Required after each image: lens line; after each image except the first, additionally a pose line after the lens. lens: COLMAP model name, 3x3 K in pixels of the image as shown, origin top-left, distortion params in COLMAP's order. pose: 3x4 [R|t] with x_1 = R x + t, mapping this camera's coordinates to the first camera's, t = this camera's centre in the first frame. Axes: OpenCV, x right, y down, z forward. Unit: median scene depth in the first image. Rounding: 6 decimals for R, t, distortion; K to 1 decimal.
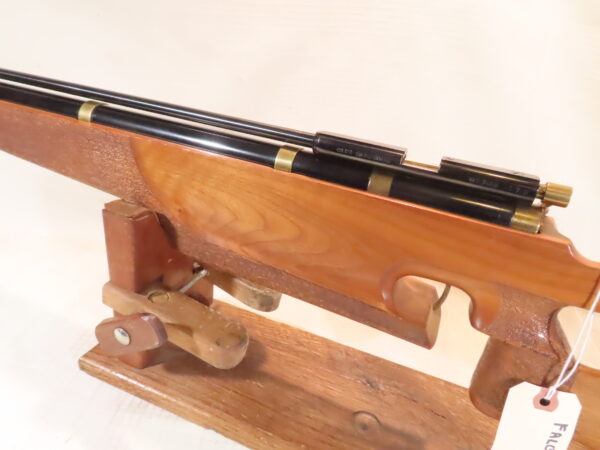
lens RADIAL K [[426.6, 0, 300.0], [0, 426.6, 225.0], [0, 0, 1]] dist [-0.008408, 0.000562]
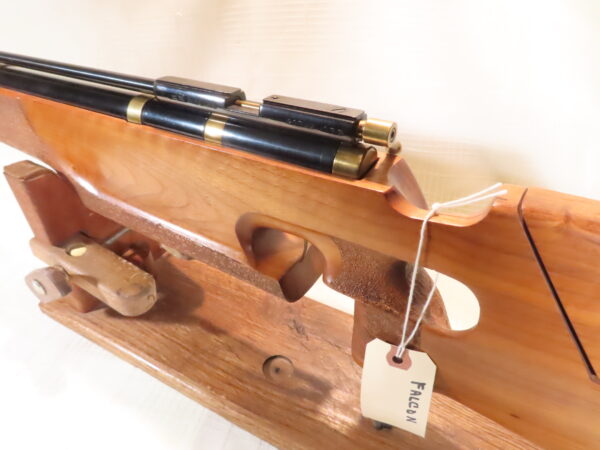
lens RADIAL K [[426.6, 0, 300.0], [0, 426.6, 225.0], [0, 0, 1]] dist [-0.008408, 0.000562]
pose [[0.980276, -0.031896, -0.195043, 0.430649], [0.062036, 0.986671, 0.150438, -0.018129], [0.187645, -0.159571, 0.969189, 0.085804]]
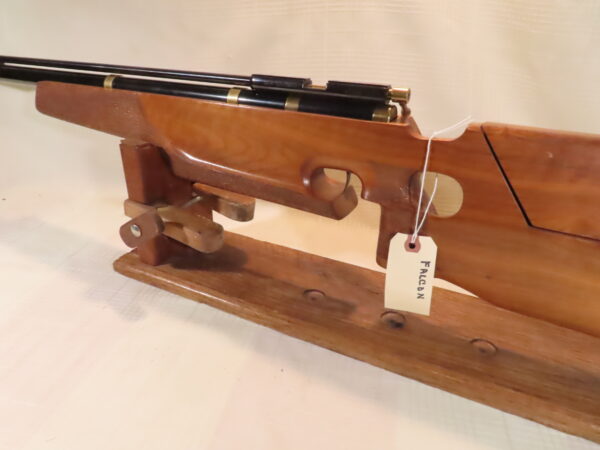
lens RADIAL K [[426.6, 0, 300.0], [0, 426.6, 225.0], [0, 0, 1]] dist [-0.008408, 0.000562]
pose [[0.991891, -0.047675, -0.117808, 0.290374], [0.046488, 0.998837, -0.012805, 0.269023], [0.118281, 0.007225, 0.992954, -0.353423]]
